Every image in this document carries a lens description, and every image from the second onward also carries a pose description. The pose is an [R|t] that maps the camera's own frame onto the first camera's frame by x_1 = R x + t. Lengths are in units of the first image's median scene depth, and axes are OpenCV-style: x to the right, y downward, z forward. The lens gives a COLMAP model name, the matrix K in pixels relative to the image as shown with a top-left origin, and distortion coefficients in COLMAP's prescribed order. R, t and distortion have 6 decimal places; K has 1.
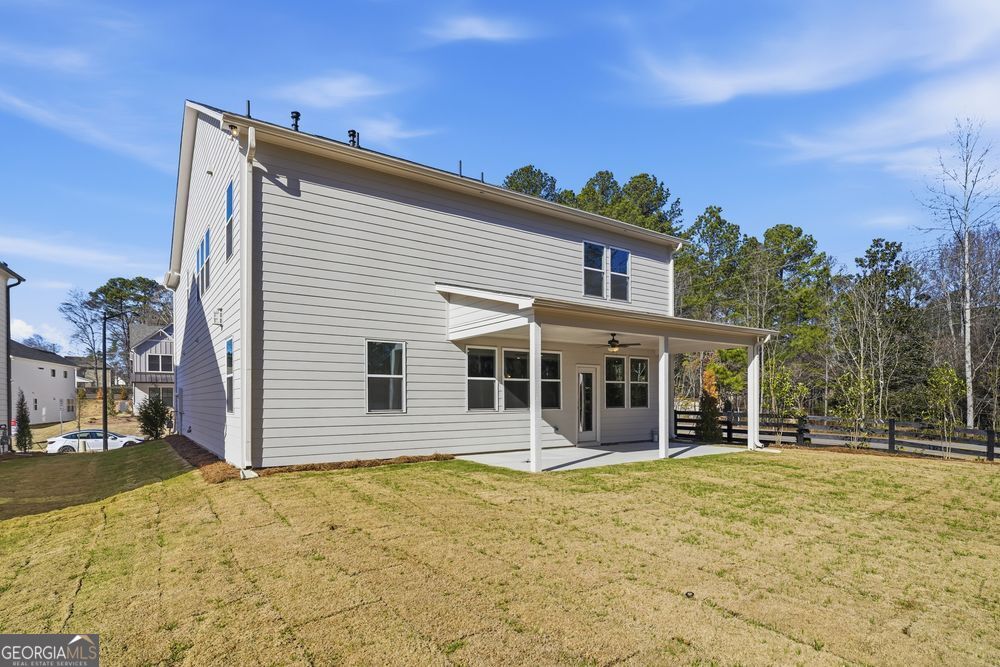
lens RADIAL K [[491.7, 0, 499.5], [0, 491.7, 299.7], [0, 0, 1]] dist [-0.002613, -0.000290]
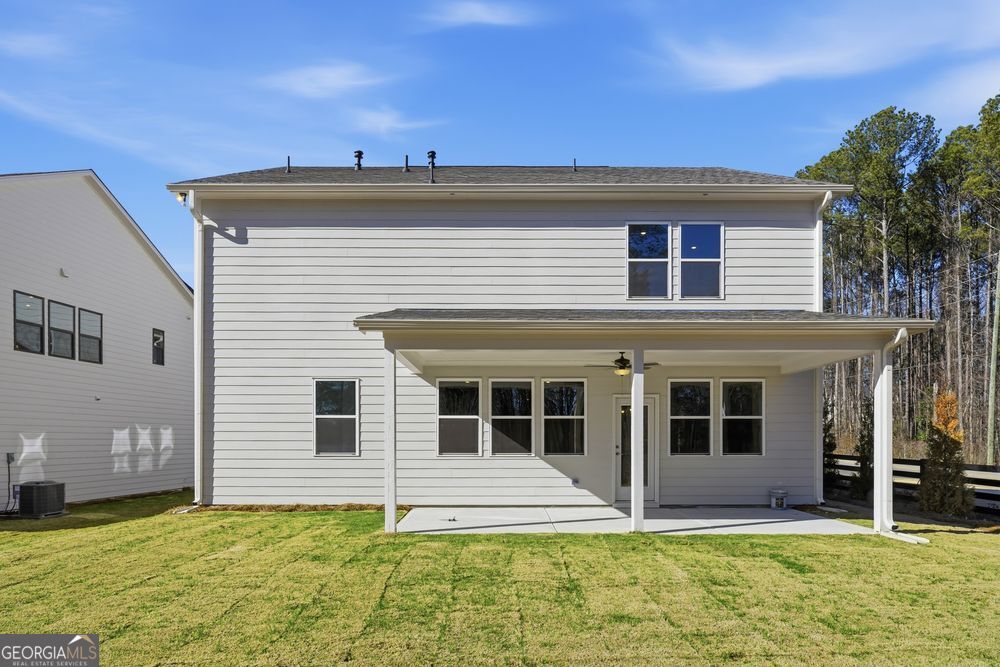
lens RADIAL K [[583.1, 0, 500.0], [0, 583.1, 333.5], [0, 0, 1]] dist [-0.003274, -0.000838]
pose [[0.837770, -0.100574, -0.536681, 0.552720], [0.106285, 0.994127, -0.020387, 0.046639], [0.535579, -0.039962, 0.843539, 0.207023]]
